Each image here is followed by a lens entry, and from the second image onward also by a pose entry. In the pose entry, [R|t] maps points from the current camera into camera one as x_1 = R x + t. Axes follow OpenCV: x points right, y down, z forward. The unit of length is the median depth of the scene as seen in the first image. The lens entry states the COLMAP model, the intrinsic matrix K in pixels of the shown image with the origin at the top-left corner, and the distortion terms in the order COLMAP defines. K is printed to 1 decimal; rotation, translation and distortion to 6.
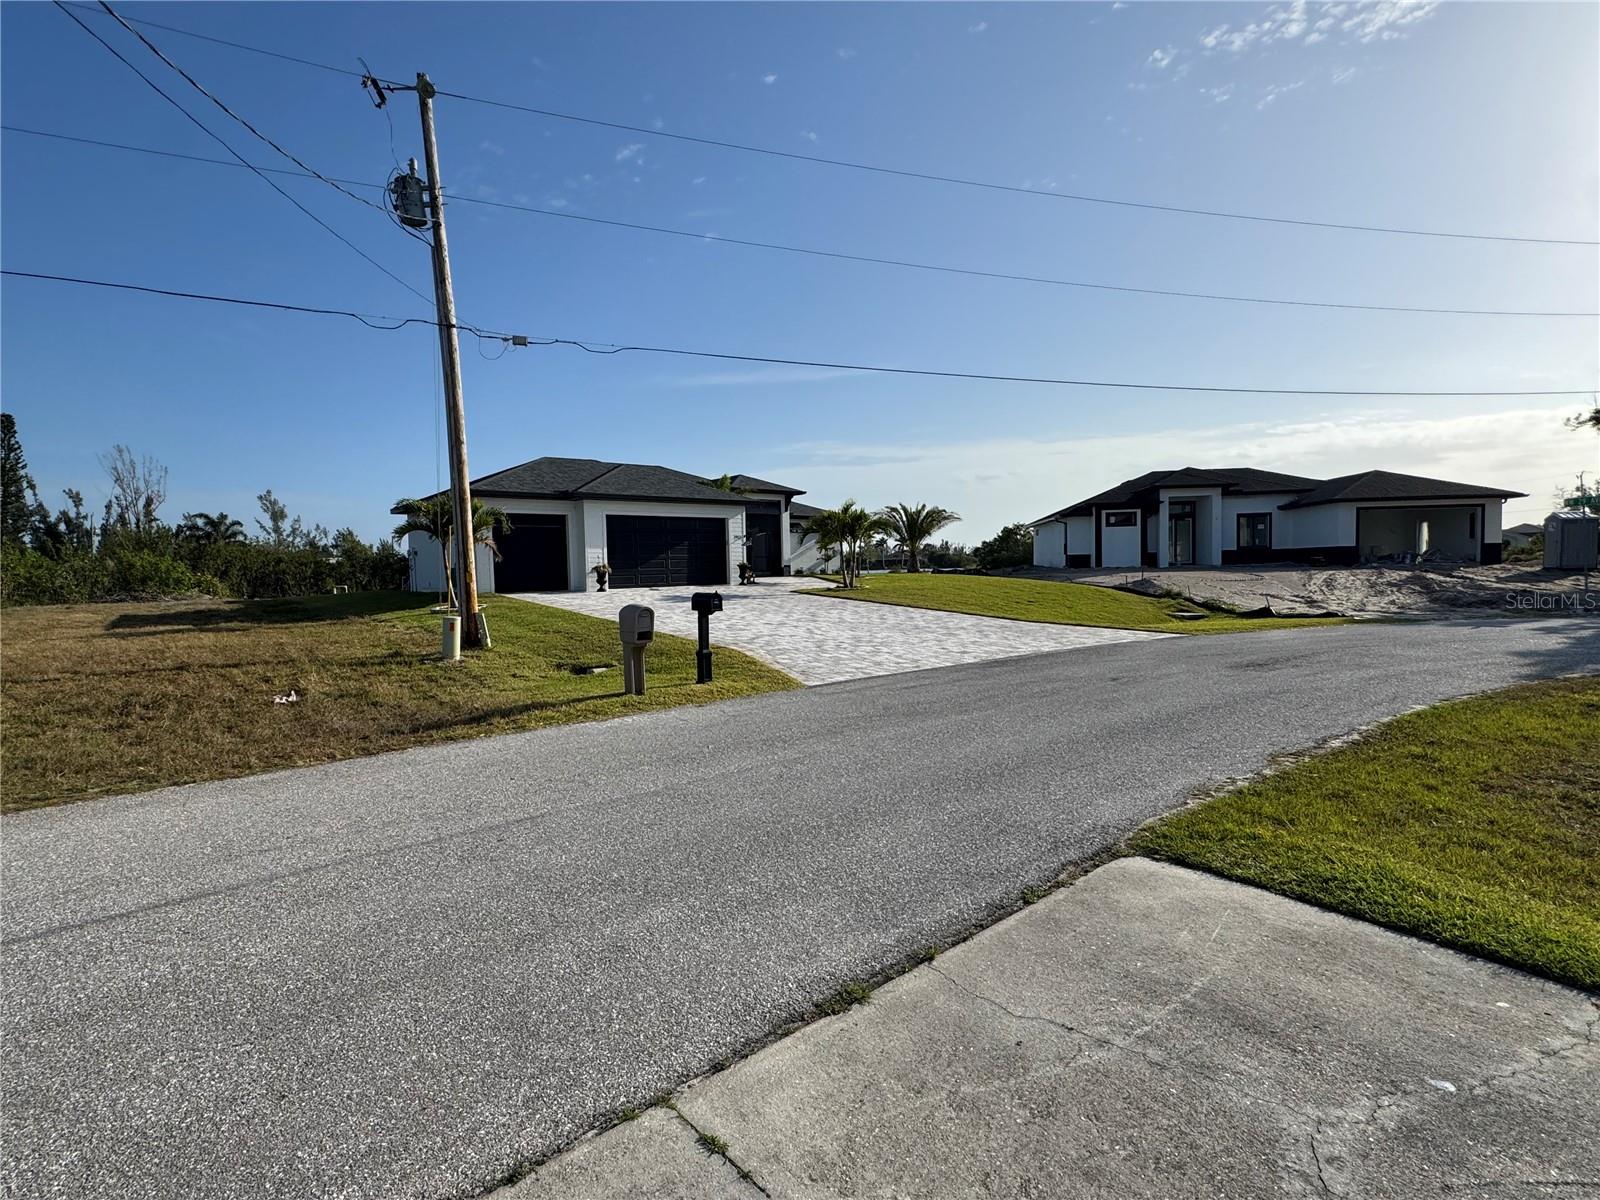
lens RADIAL K [[786.6, 0, 800.0], [0, 786.6, 600.0], [0, 0, 1]] dist [0.000983, 0.000597]
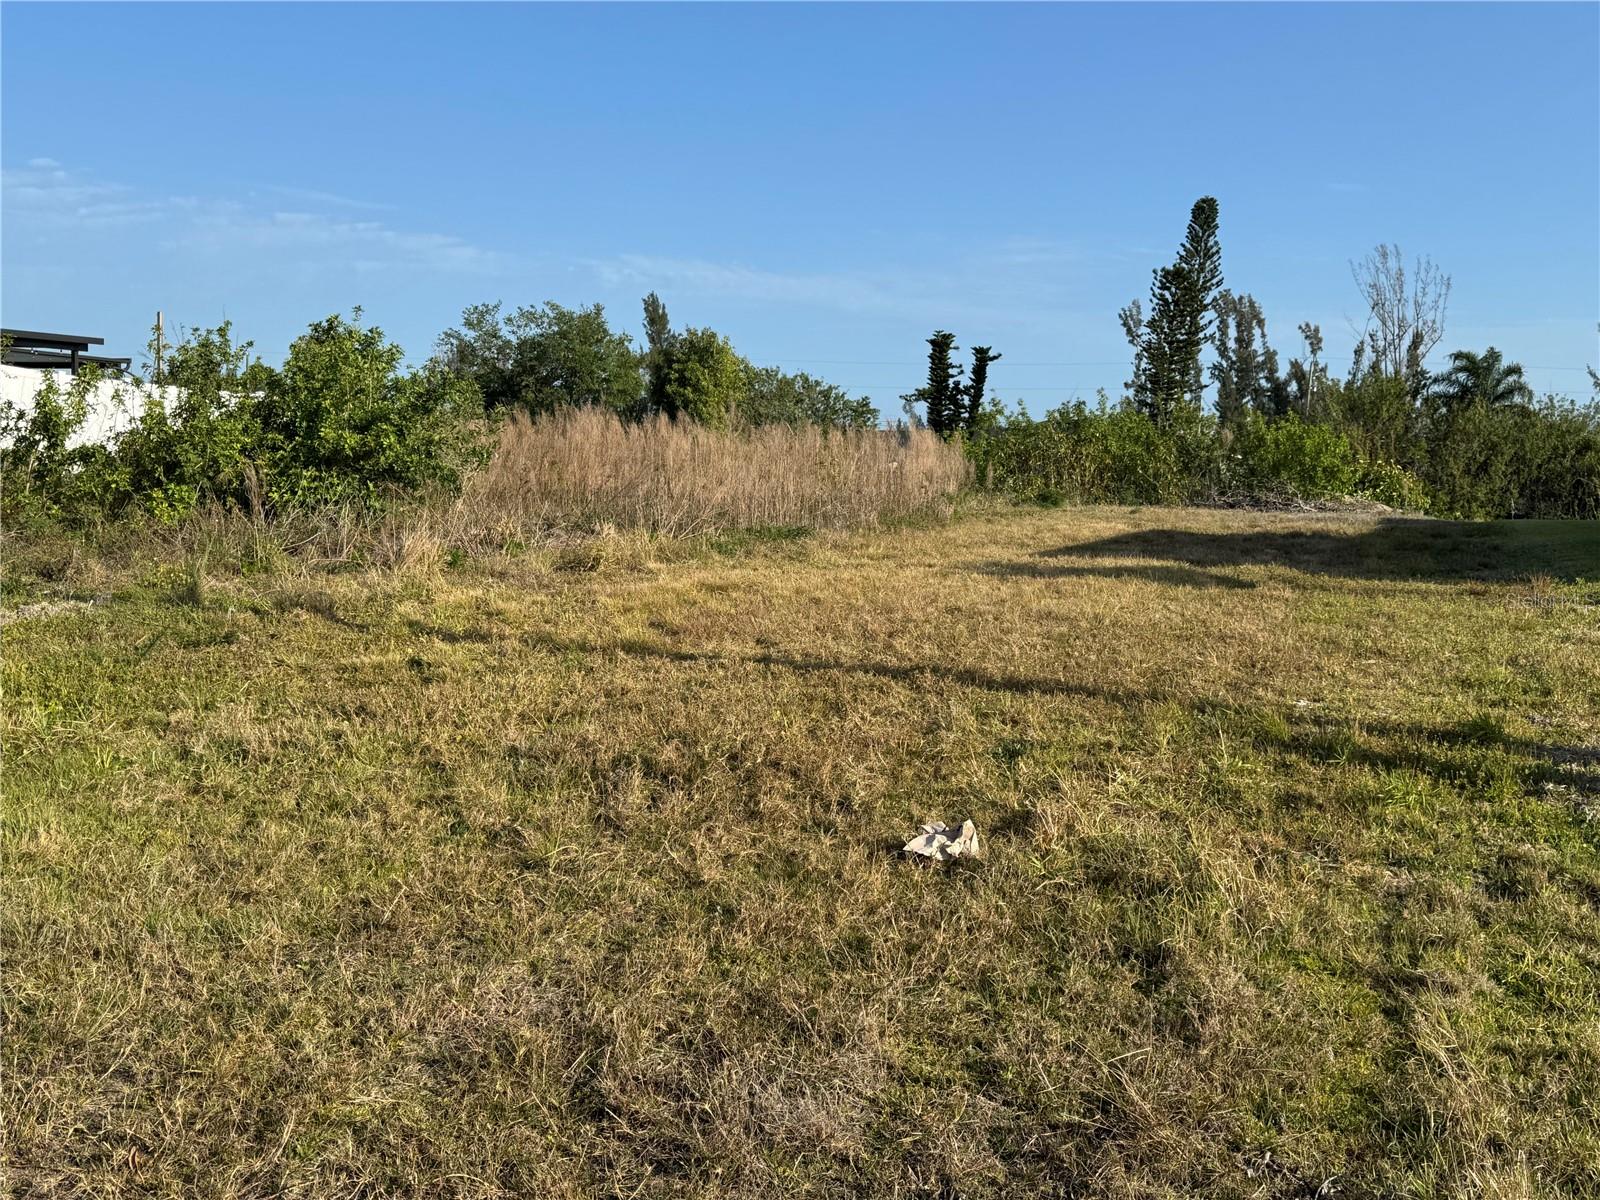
lens RADIAL K [[1623.0, 0, 800.0], [0, 1623.0, 600.0], [0, 0, 1]] dist [0.179421, -0.377460]
pose [[0.501166, 0.107781, -0.858612, -0.079073], [-0.076977, 0.993832, 0.079825, -0.002387], [0.861920, 0.026088, 0.506372, 0.285858]]
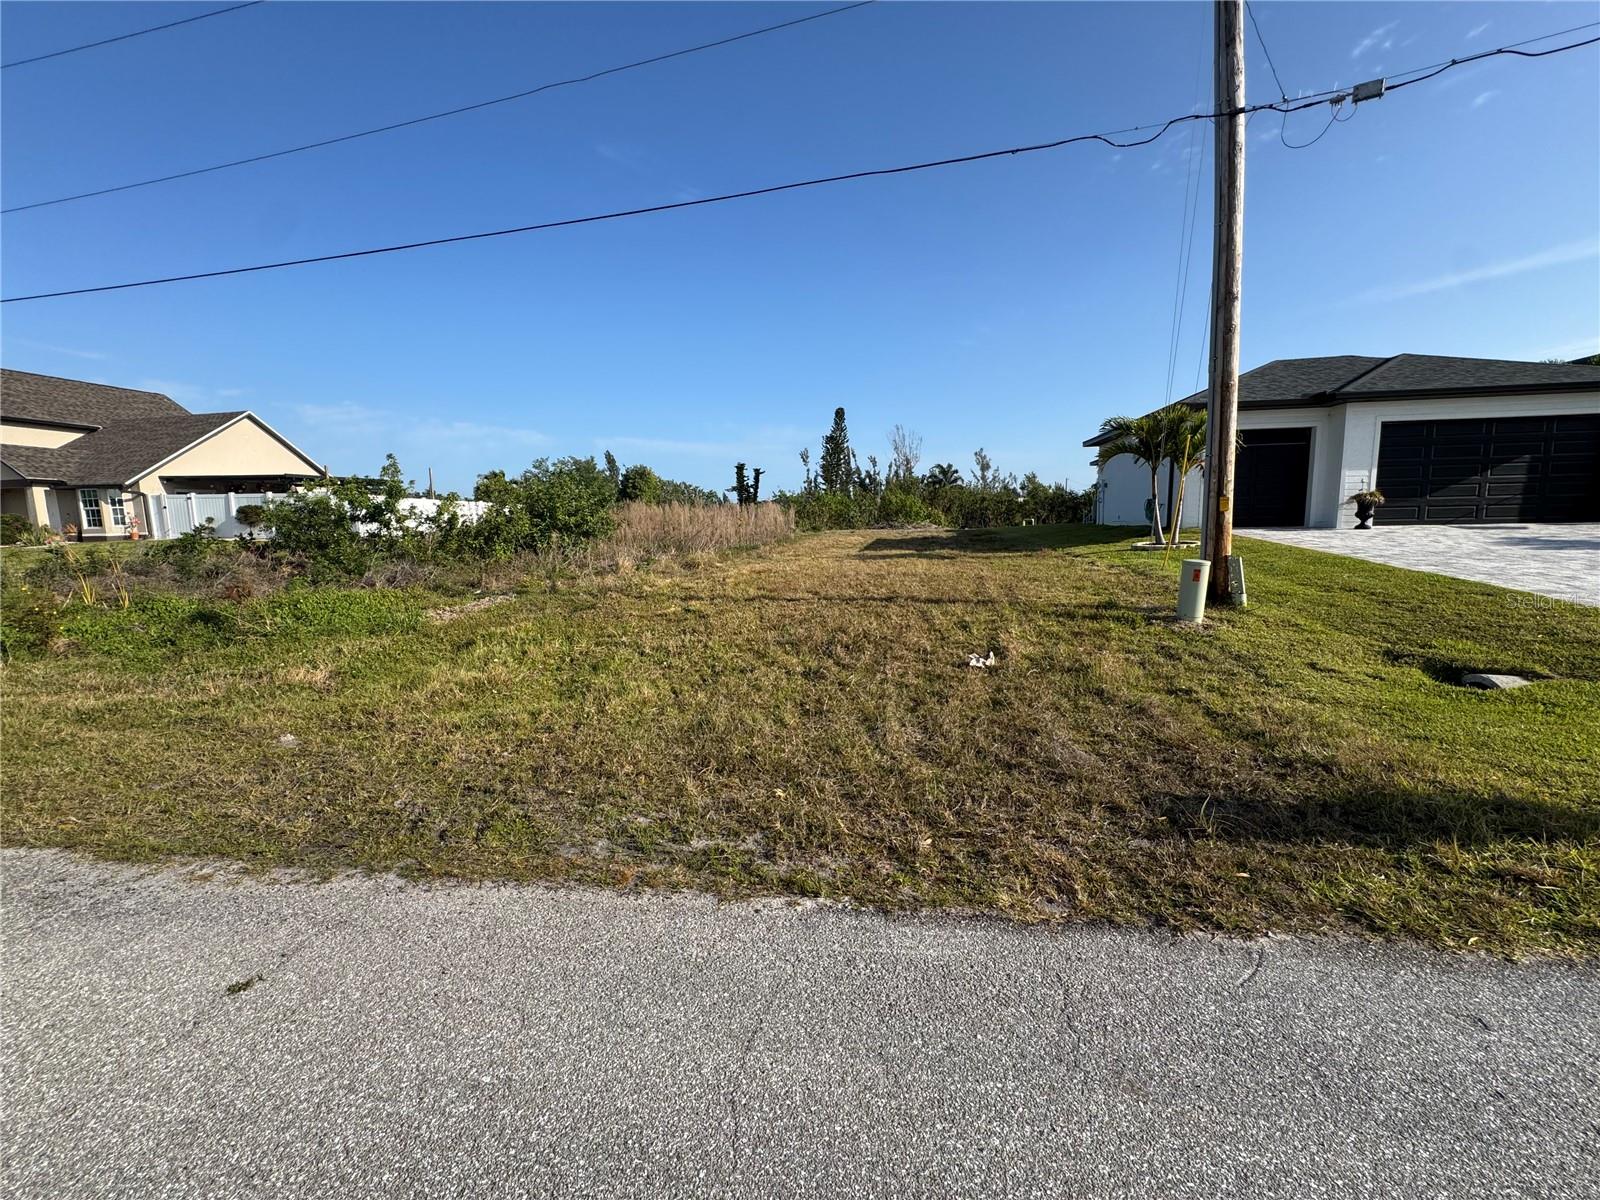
lens RADIAL K [[657.3, 0, 800.0], [0, 657.3, 600.0], [0, 0, 1]] dist [-0.000092, 0.000062]
pose [[0.657211, 0.103443, -0.746575, -0.132242], [-0.027466, 0.993166, 0.113431, -0.000138], [0.753206, -0.054043, 0.655560, 0.199003]]
